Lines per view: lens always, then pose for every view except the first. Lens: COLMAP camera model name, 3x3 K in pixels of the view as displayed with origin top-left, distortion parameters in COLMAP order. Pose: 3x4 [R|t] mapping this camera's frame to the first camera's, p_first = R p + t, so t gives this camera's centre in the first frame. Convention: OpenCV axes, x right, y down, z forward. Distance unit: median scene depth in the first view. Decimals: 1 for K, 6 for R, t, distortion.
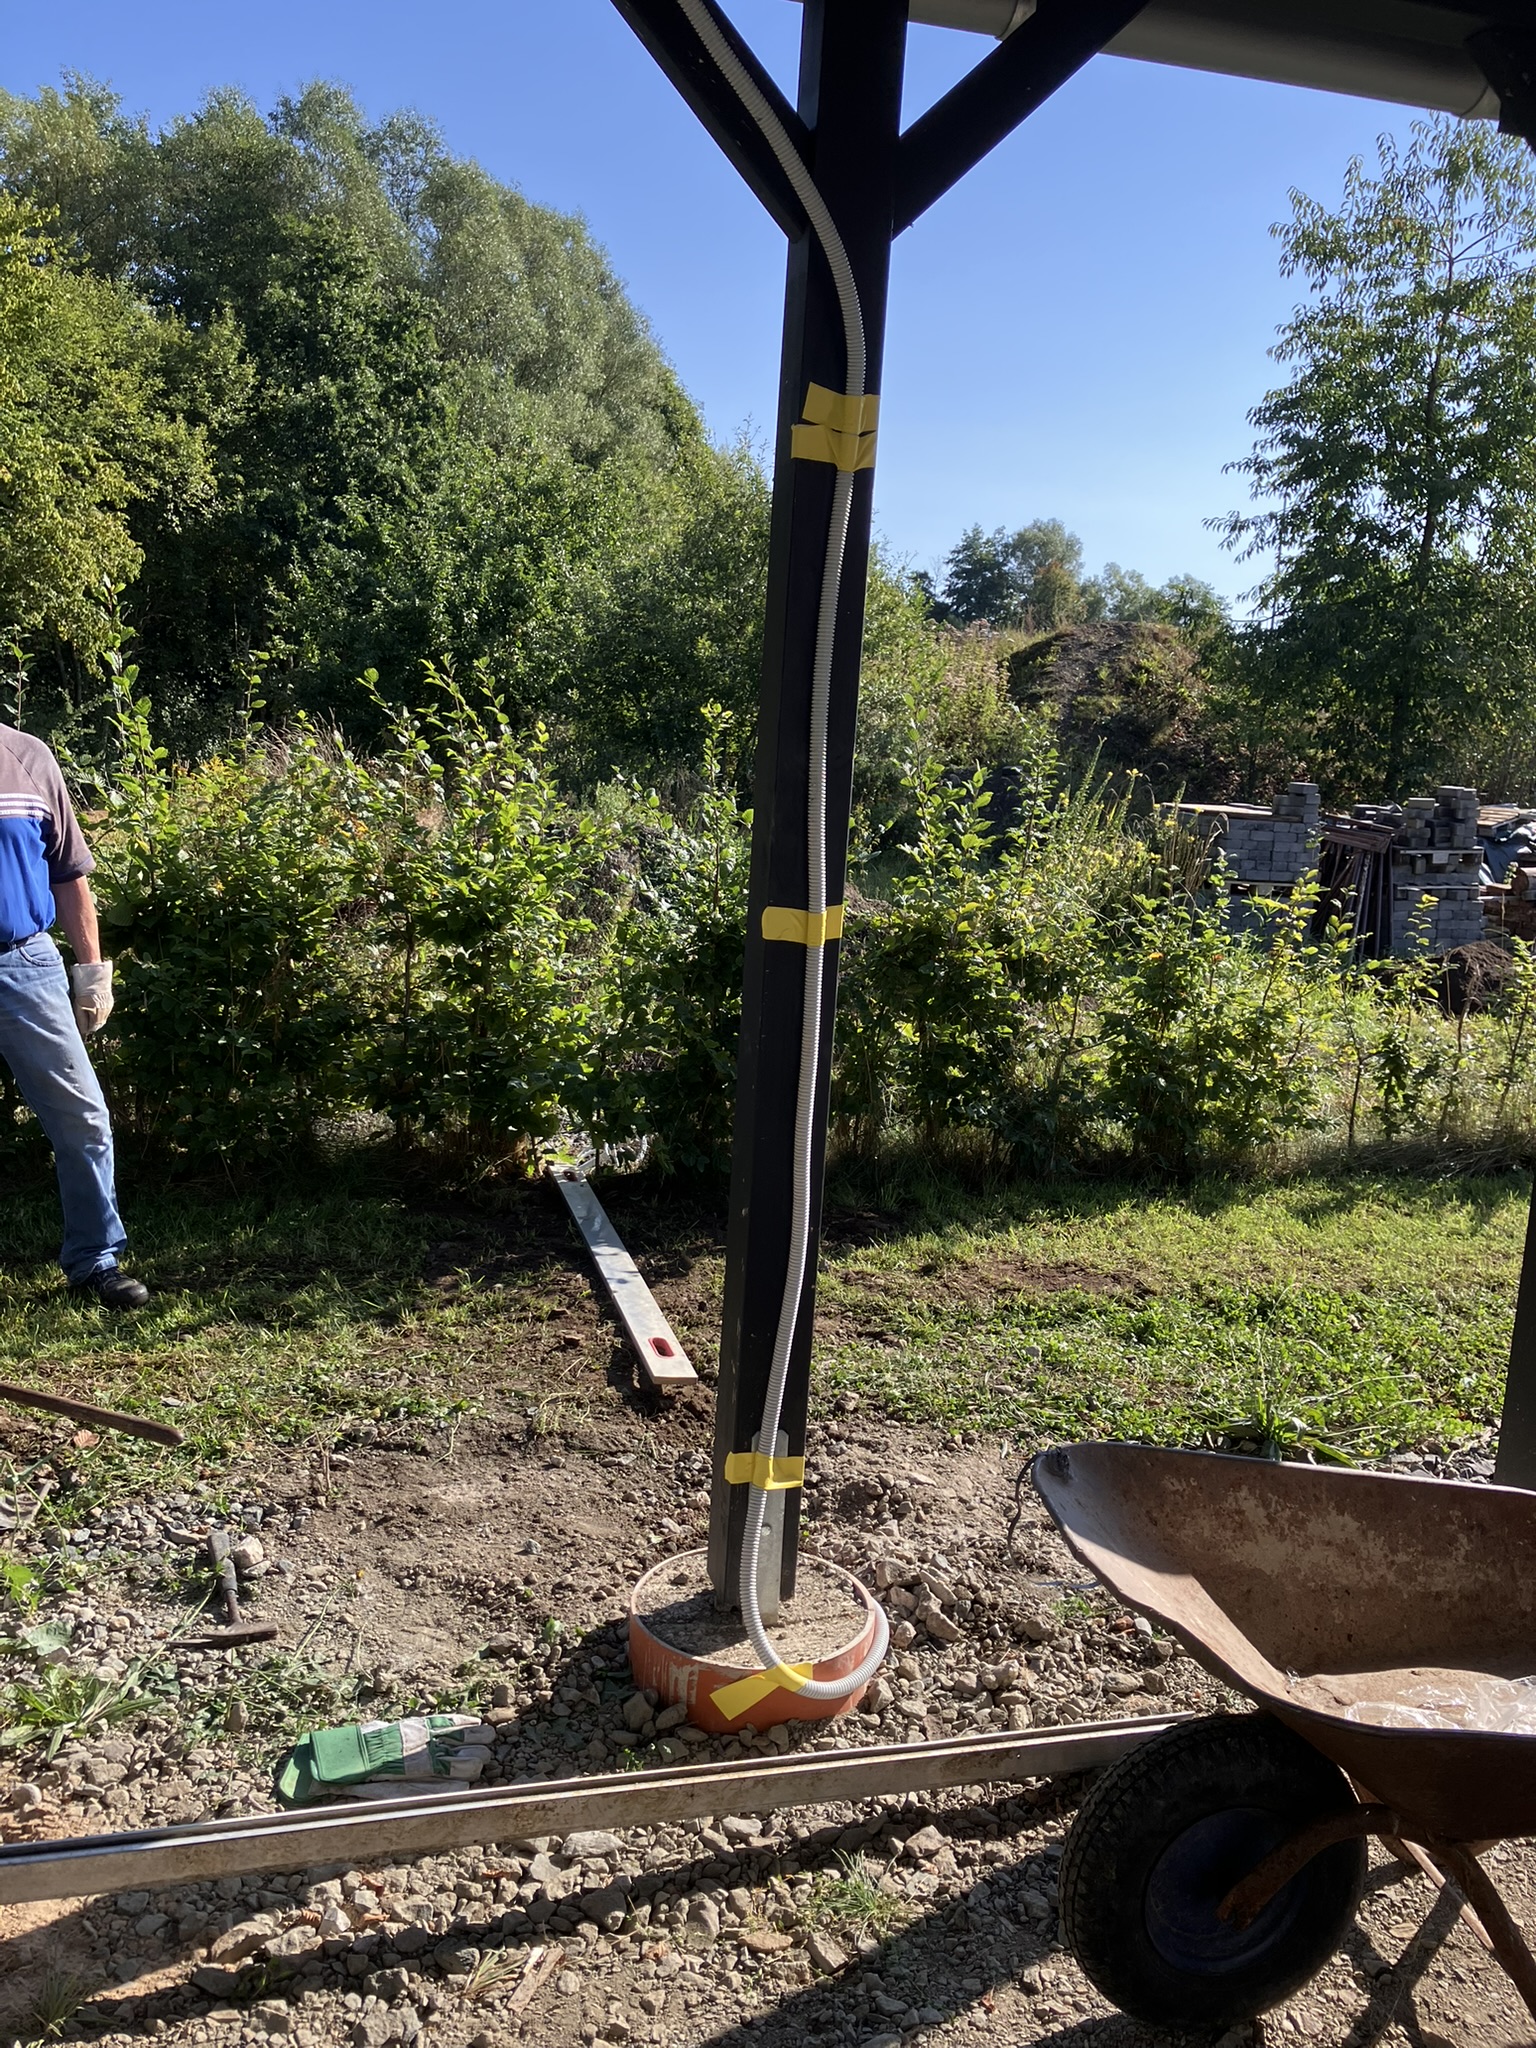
lens RADIAL K [[1686.7, 0, 790.0], [0, 1686.7, 1011.8], [0, 0, 1]] dist [0.022972, -0.014682]
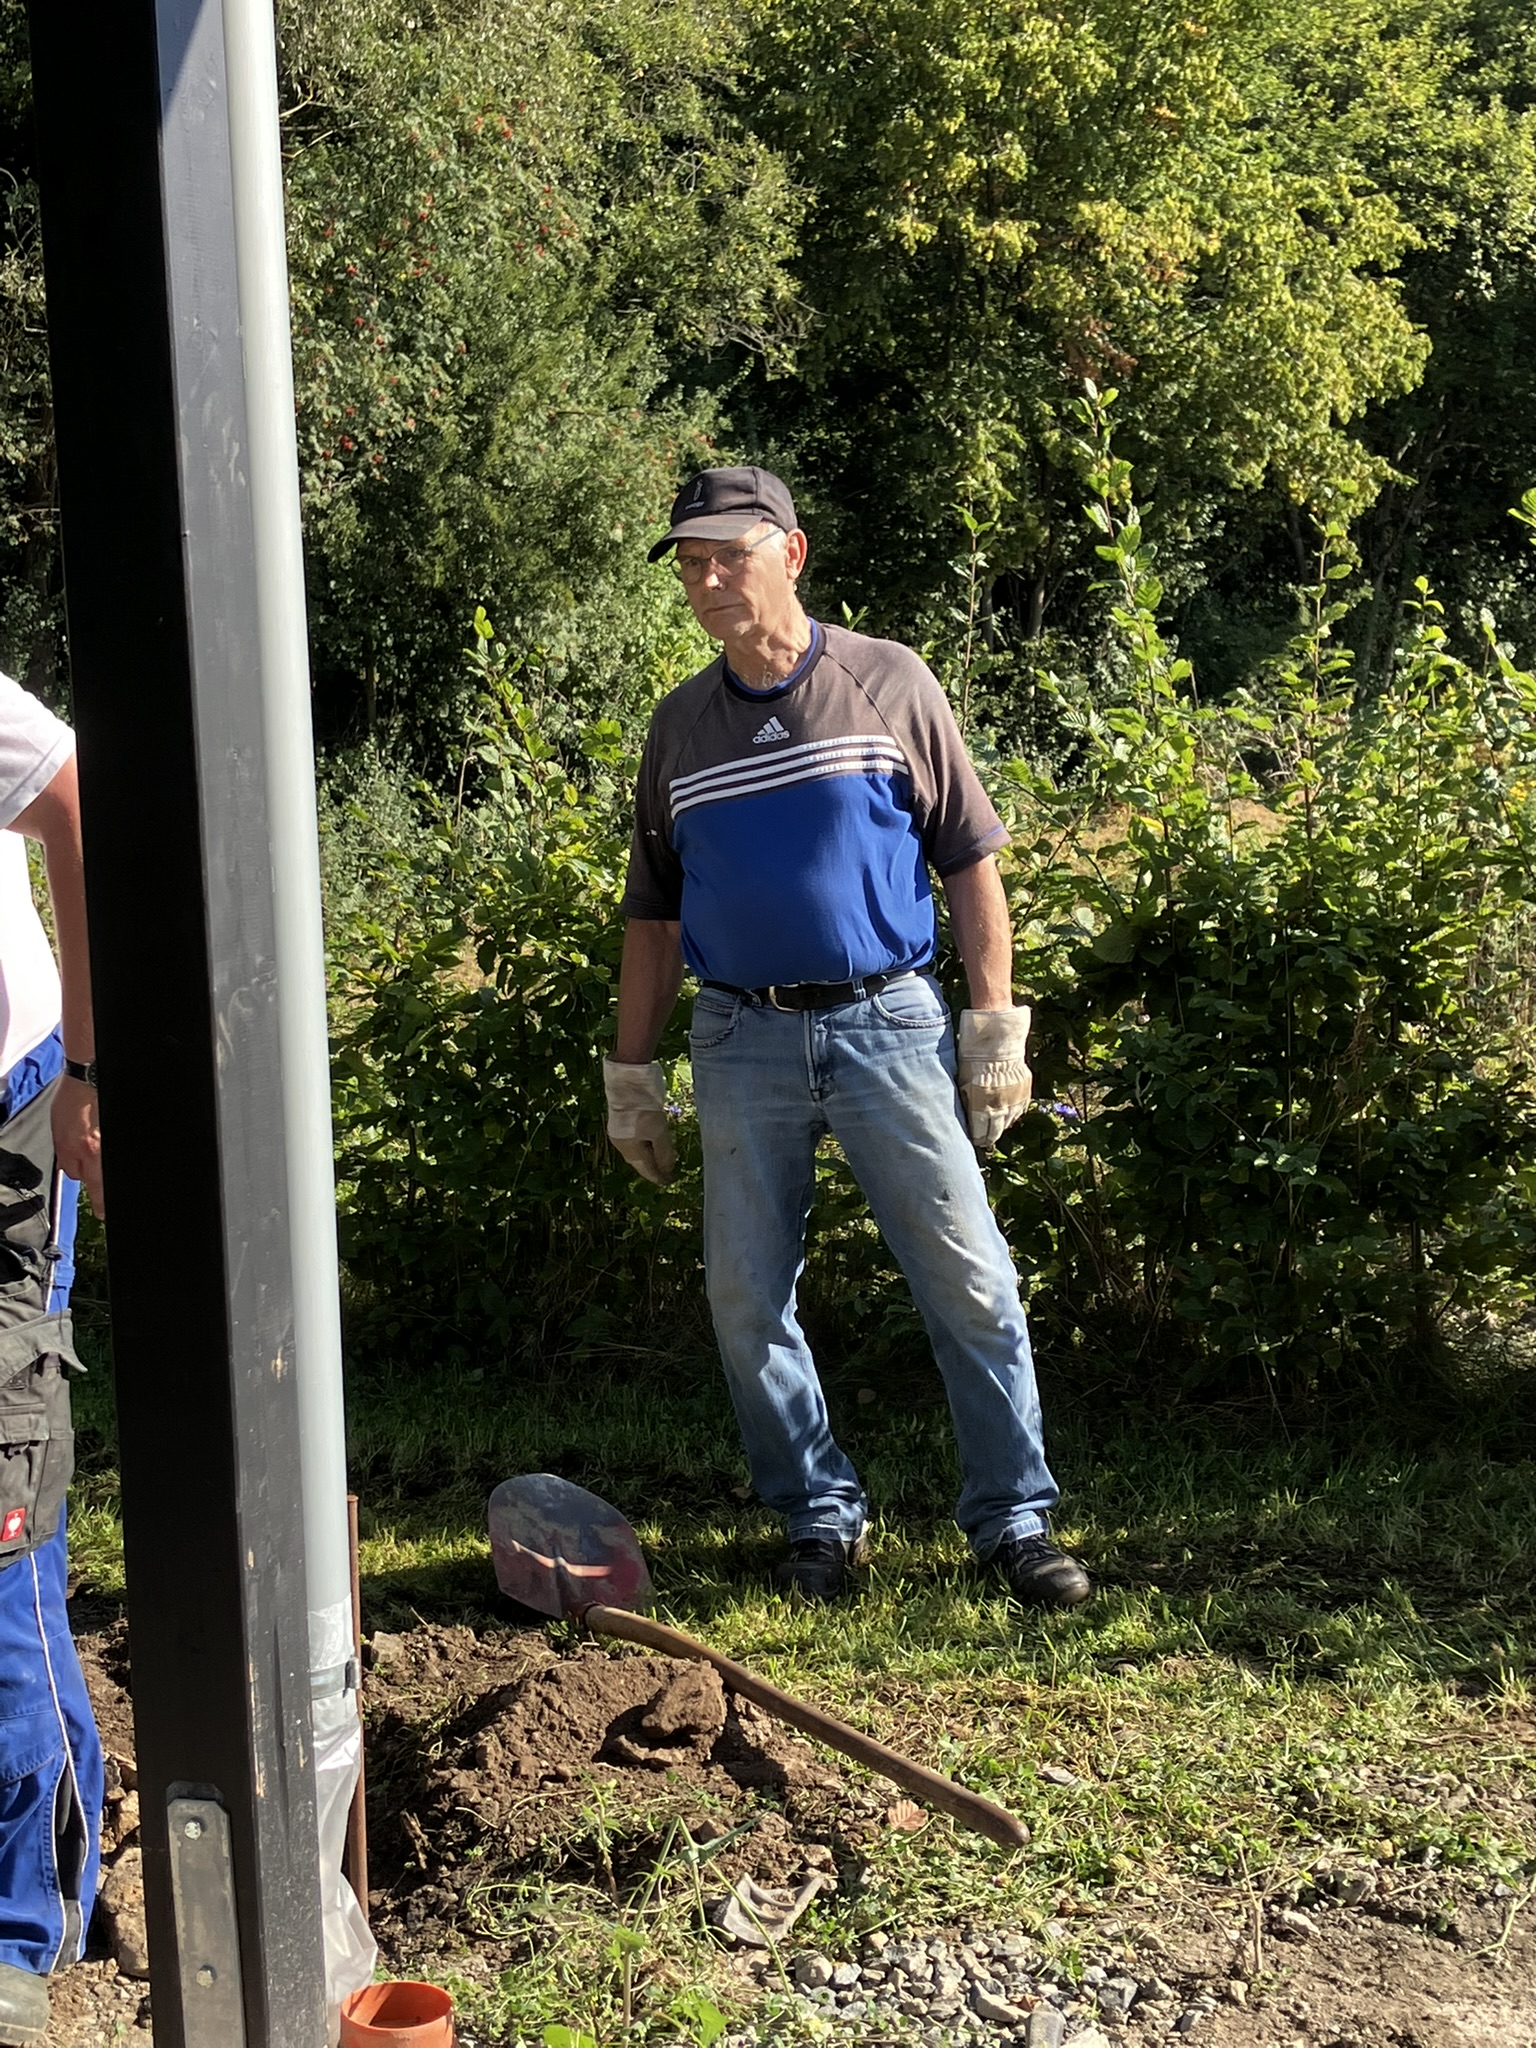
lens RADIAL K [[3050.5, 0, 783.9], [0, 3050.5, 1006.7], [0, 0, 1]] dist [0.037344, 0.000000]
pose [[0.834454, -0.002890, -0.551070, 0.117544], [-0.020186, 0.999155, -0.035806, 0.006163], [0.550707, 0.041002, 0.833691, 0.057587]]
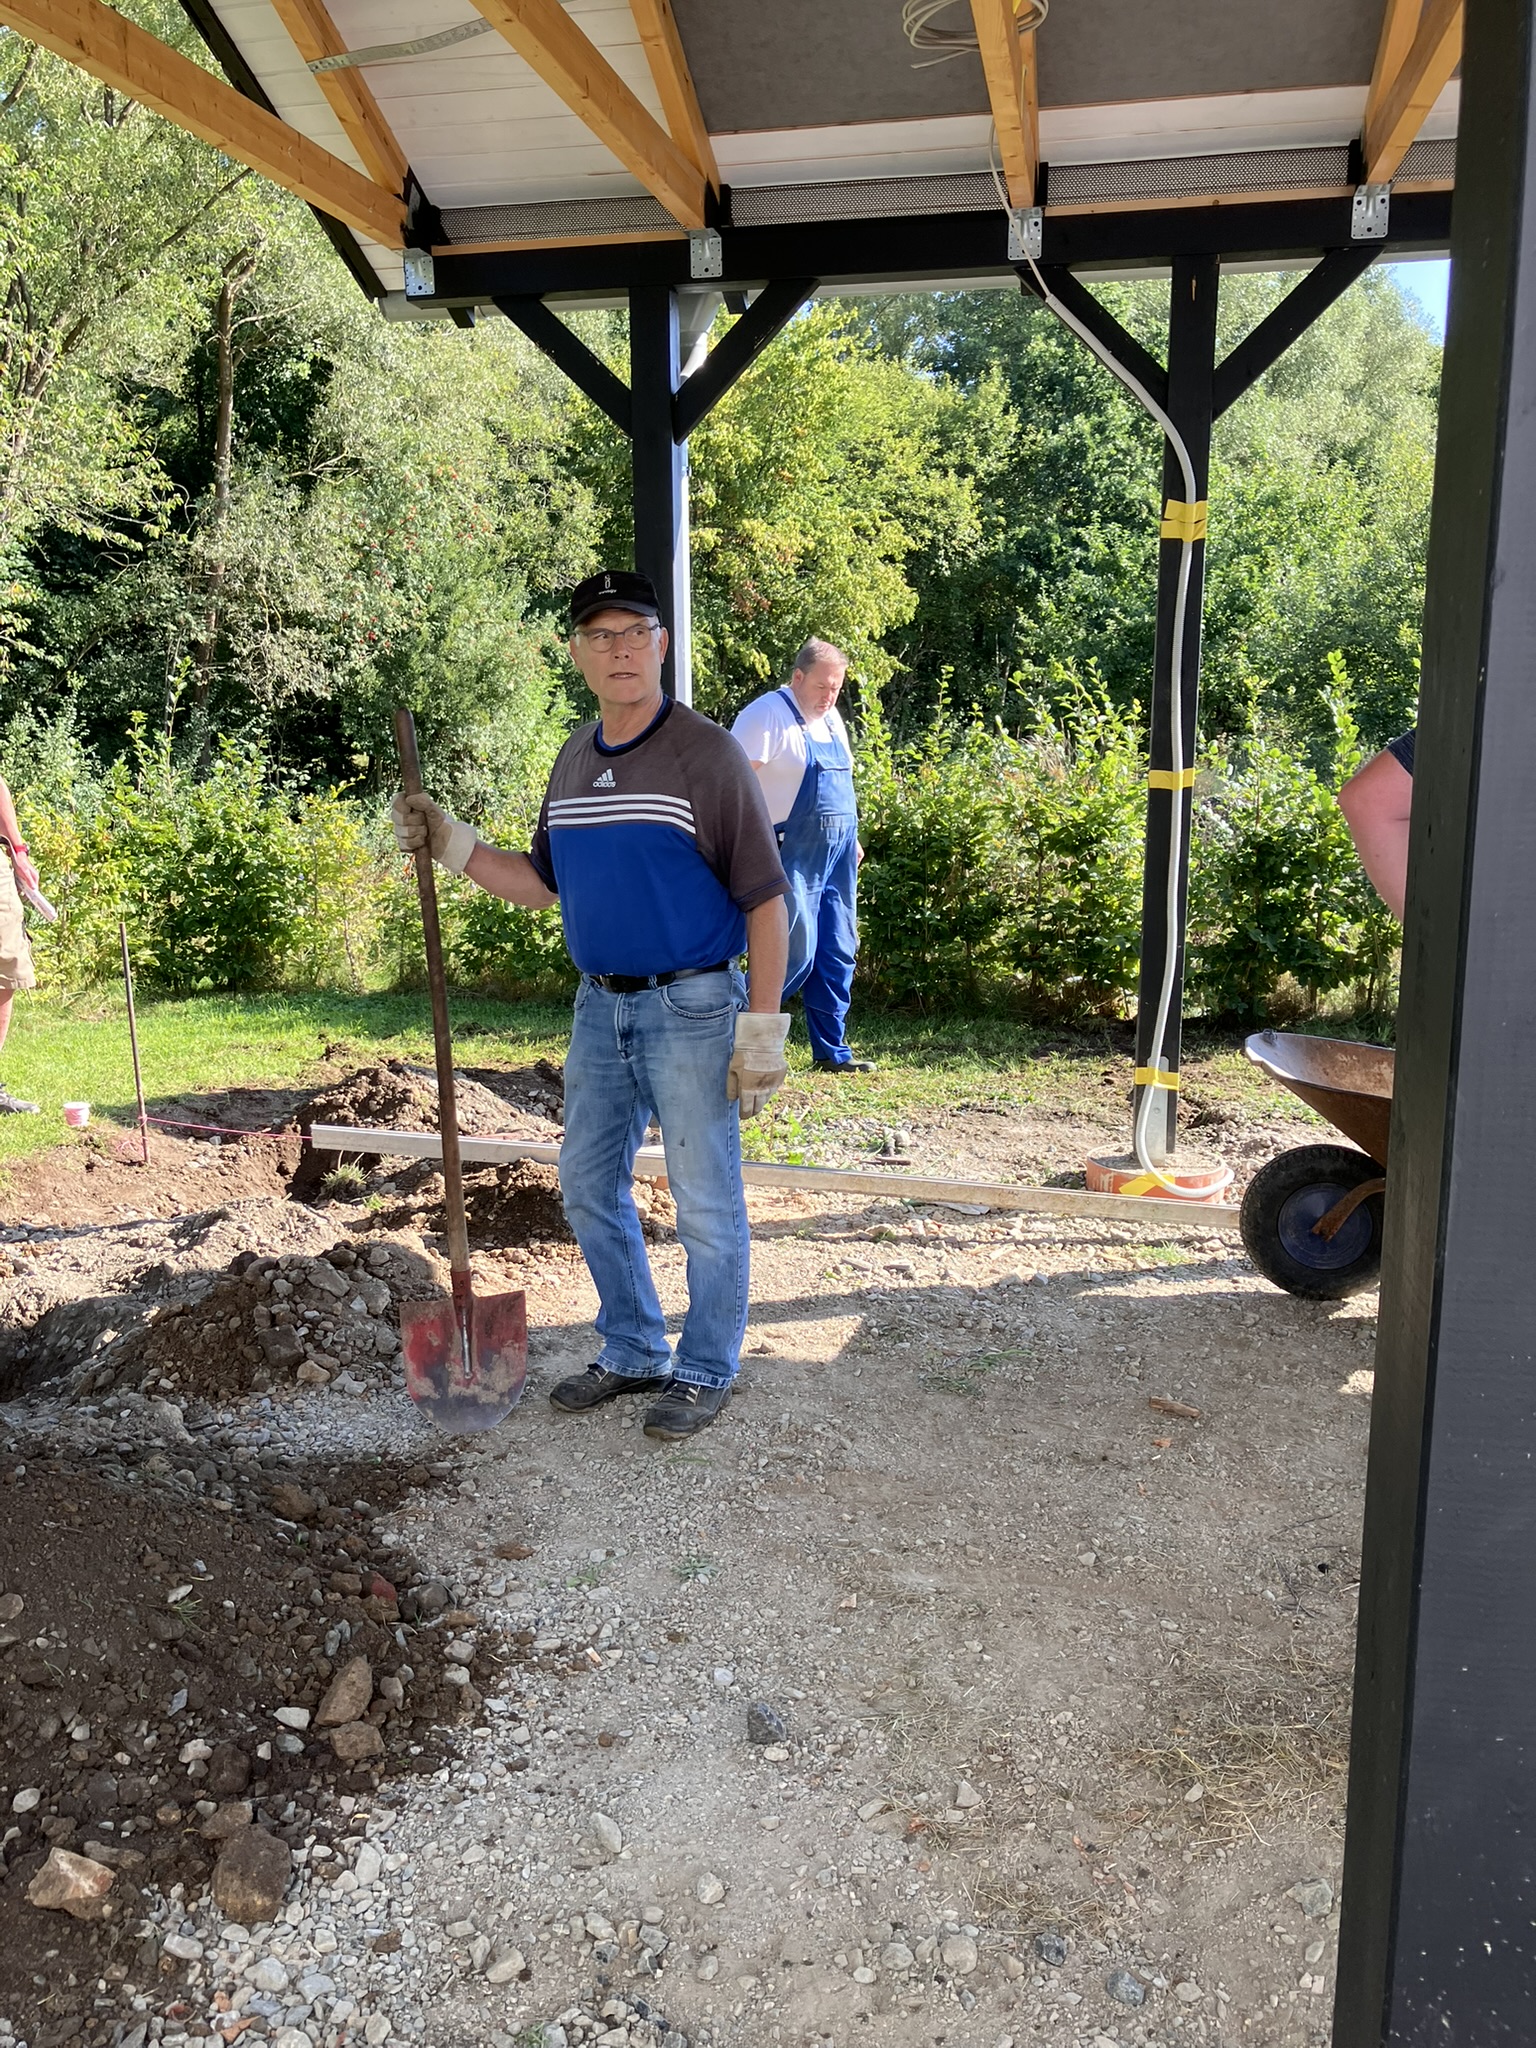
lens RADIAL K [[1686.7, 0, 744.6], [0, 1686.7, 1029.4], [0, 0, 1]] dist [0.022972, -0.014682]
pose [[0.892679, 0.019392, -0.450276, 0.271819], [-0.019090, 0.999804, 0.005212, 0.140185], [0.450289, 0.003944, 0.892874, -0.563098]]
